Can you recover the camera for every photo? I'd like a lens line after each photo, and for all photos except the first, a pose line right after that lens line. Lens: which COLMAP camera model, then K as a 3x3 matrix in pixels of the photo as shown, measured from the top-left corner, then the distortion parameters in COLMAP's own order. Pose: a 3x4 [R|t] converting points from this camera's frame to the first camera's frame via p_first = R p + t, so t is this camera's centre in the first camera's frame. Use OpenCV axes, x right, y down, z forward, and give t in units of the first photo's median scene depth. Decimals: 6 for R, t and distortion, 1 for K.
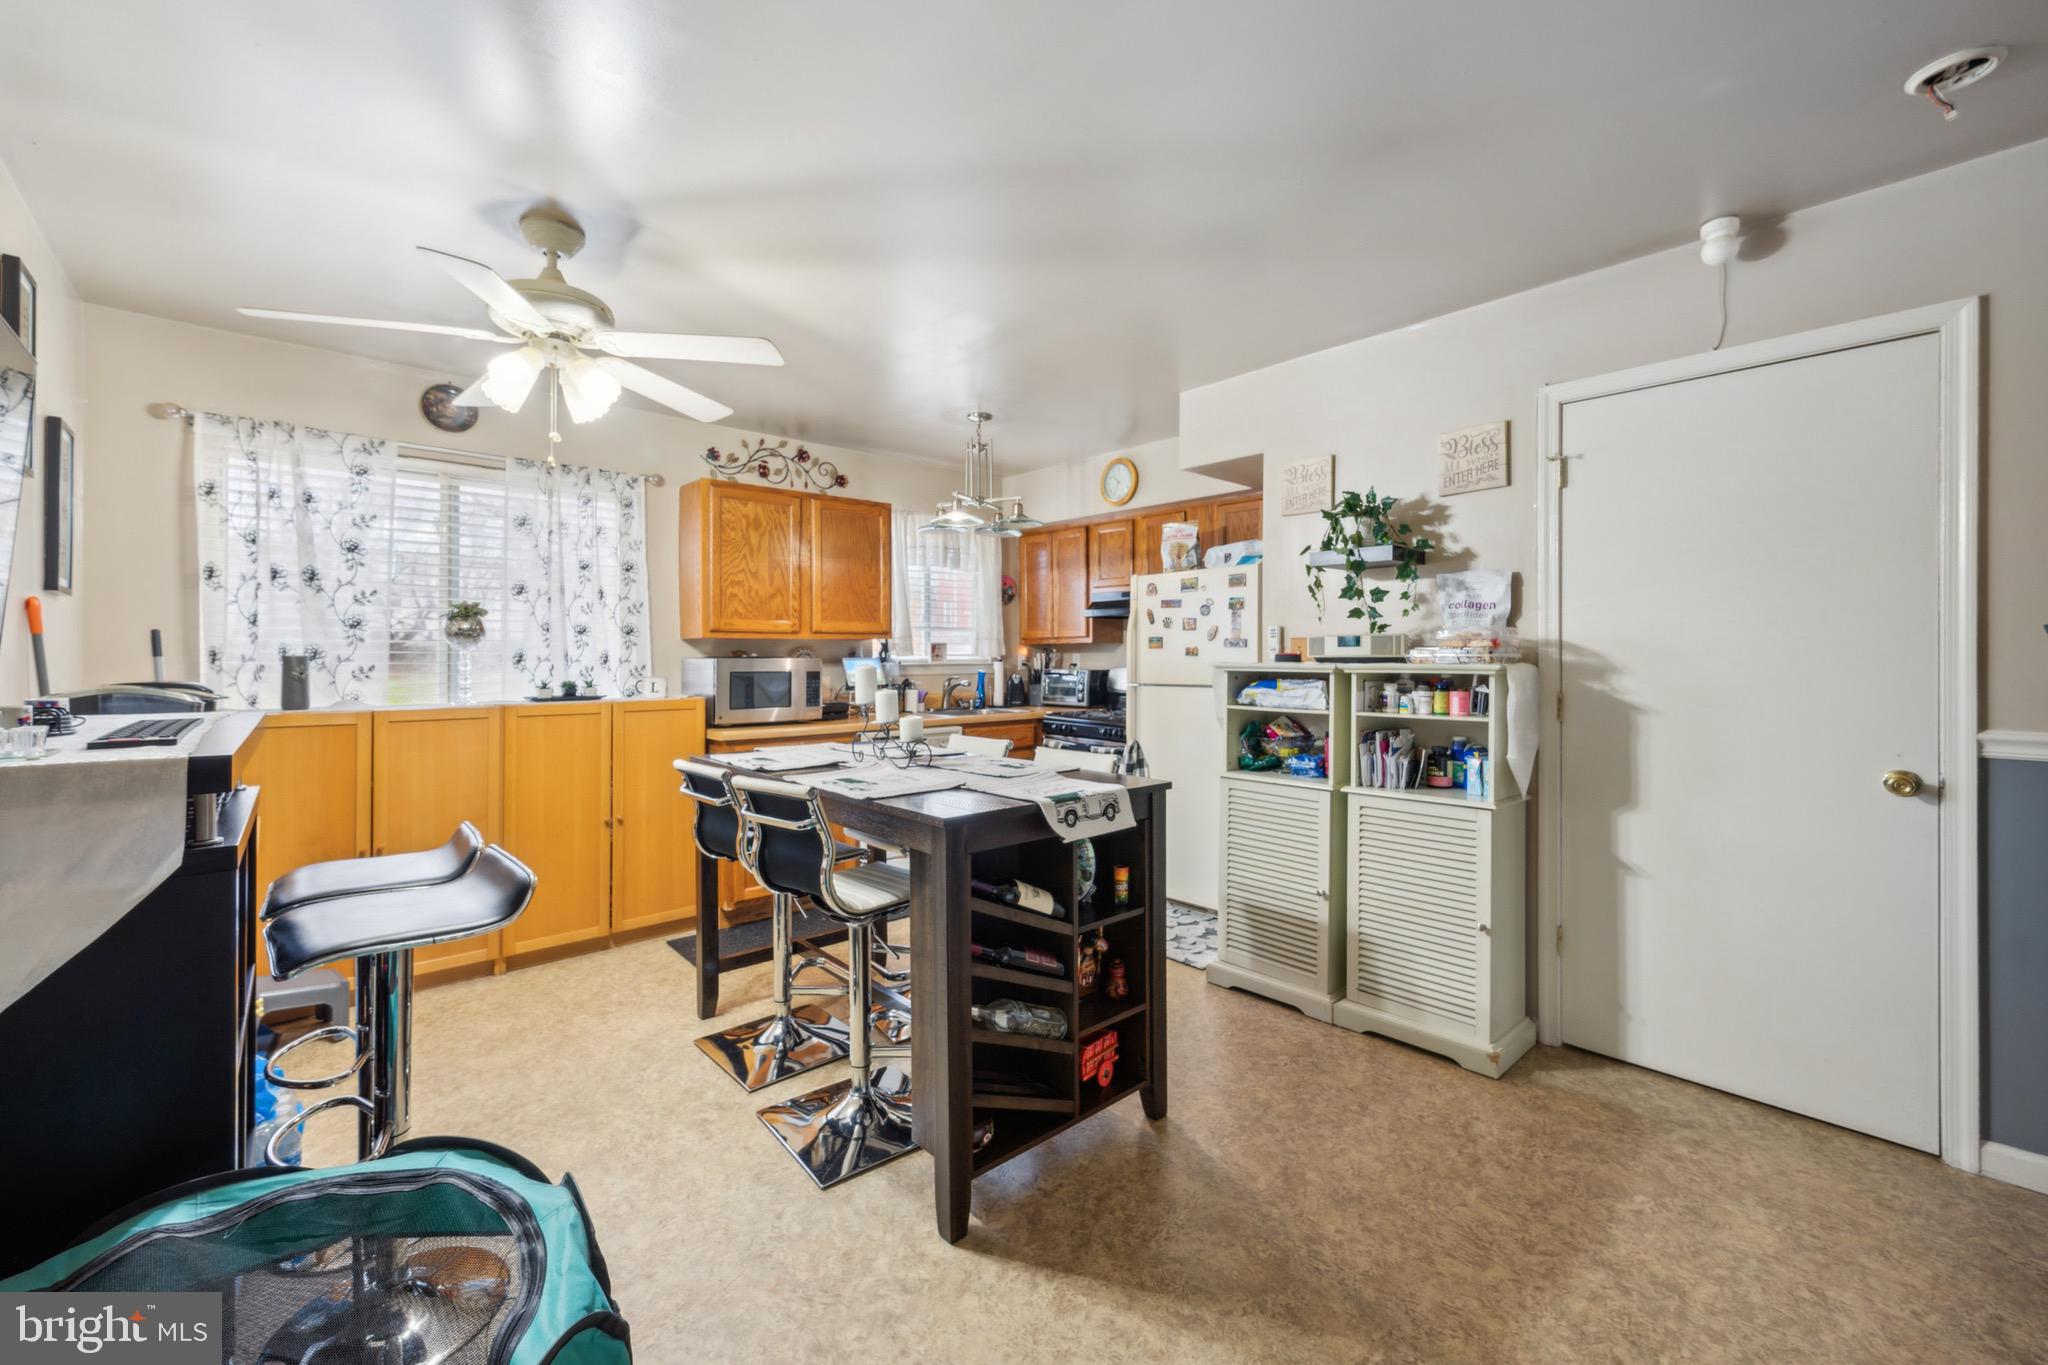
lens RADIAL K [[832.5, 0, 1026.5], [0, 832.5, 653.5], [0, 0, 1]] dist [-0.000185, -0.000038]
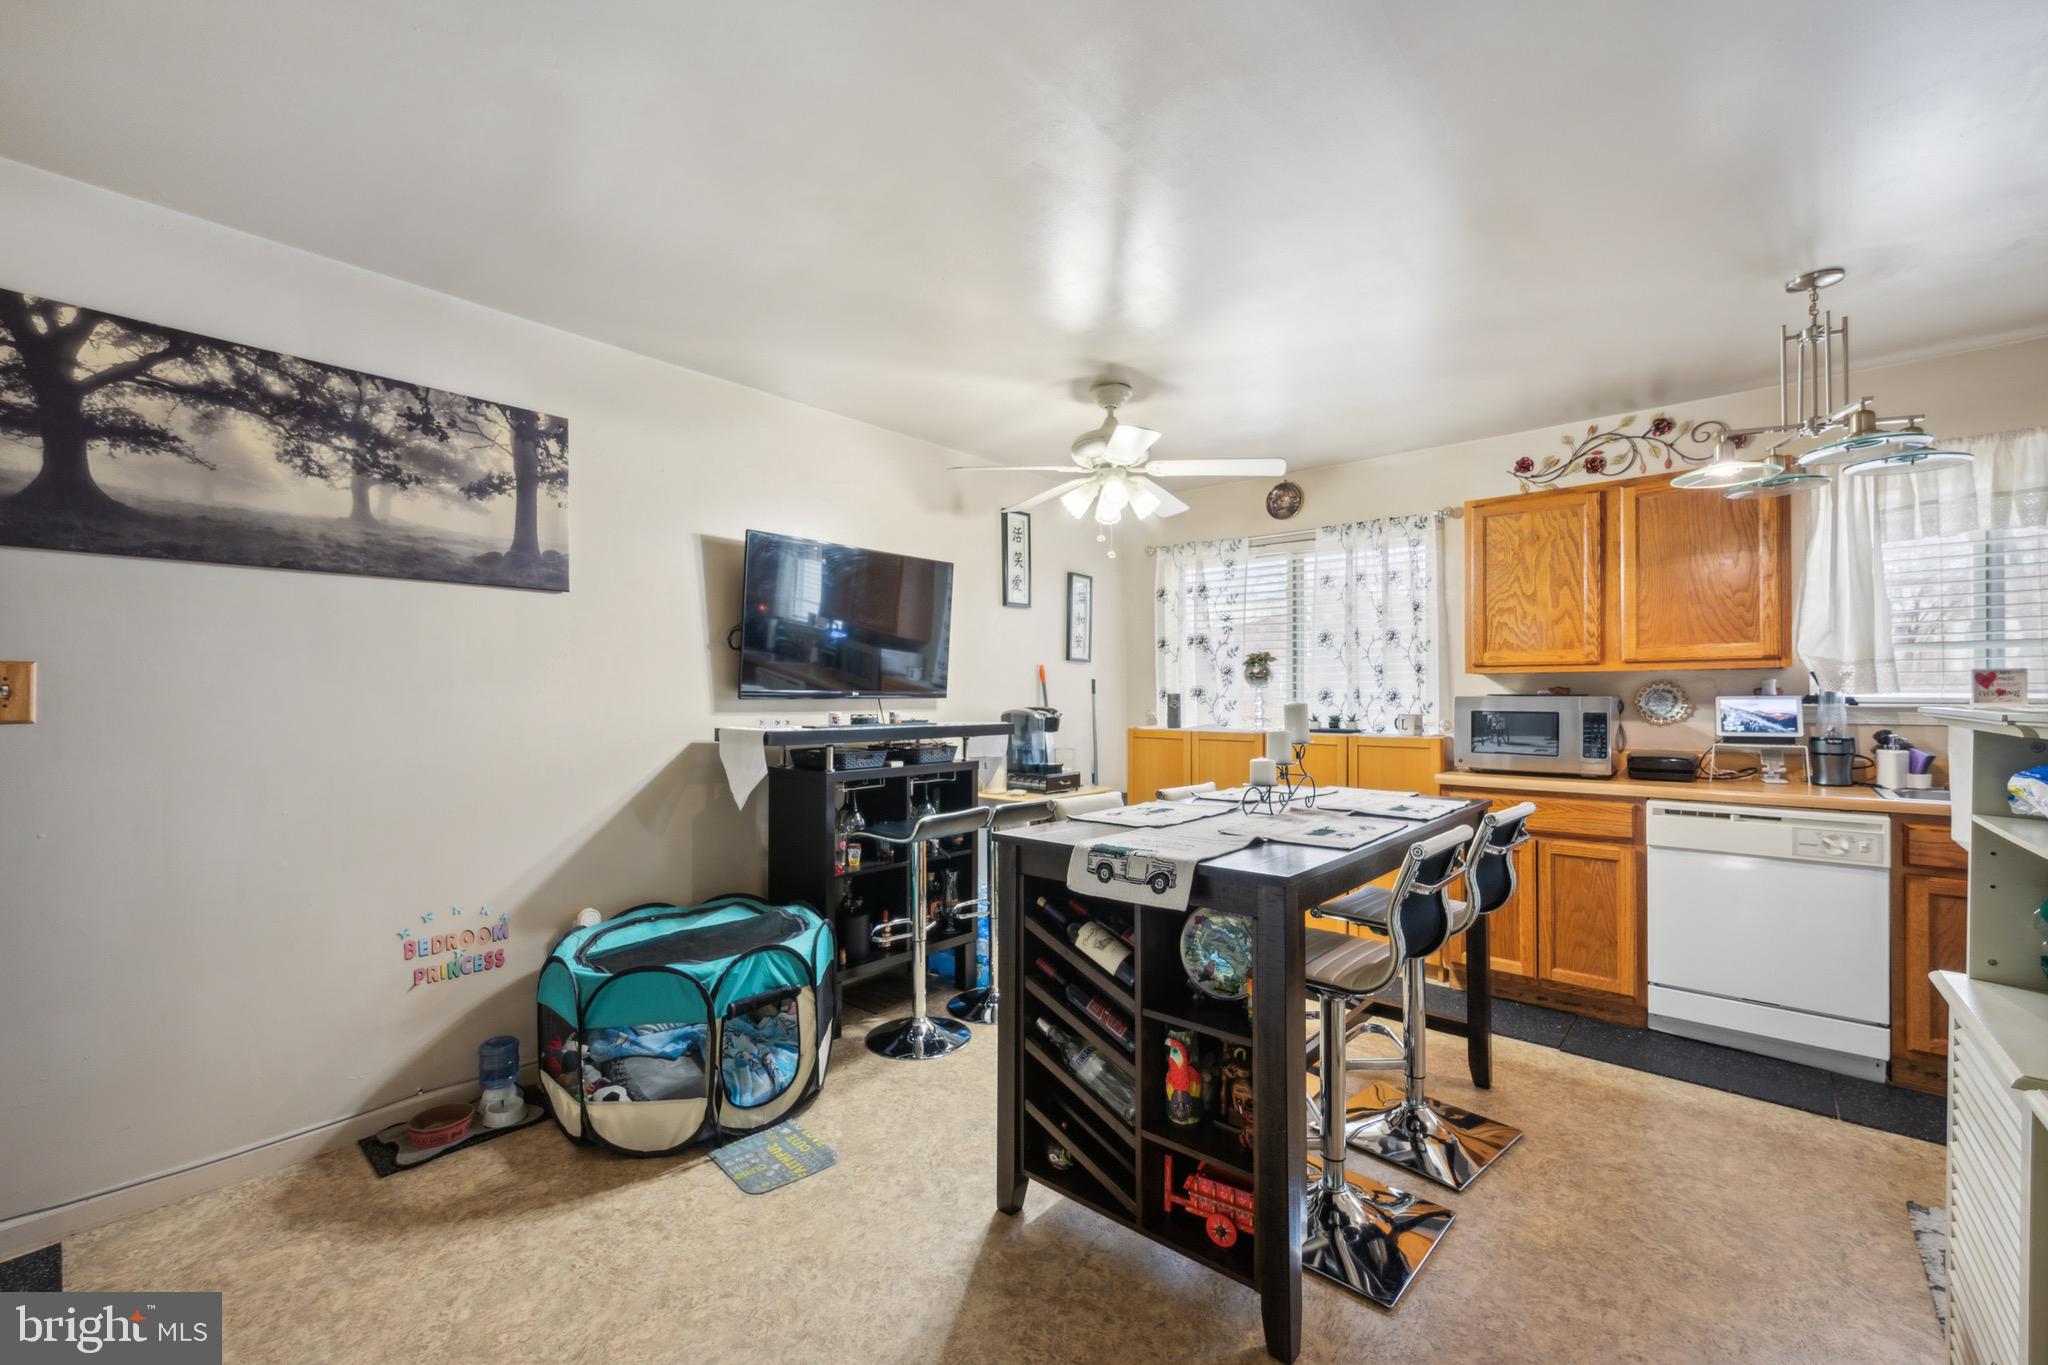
lens RADIAL K [[822.4, 0, 1024.0], [0, 822.4, 682.5], [0, 0, 1]] dist [-0.000228, -0.000004]
pose [[0.127275, -0.014684, -0.991759, 0.456815], [0.004033, 0.999890, -0.014287, 0.002109], [0.991859, -0.002181, 0.127320, 0.392816]]
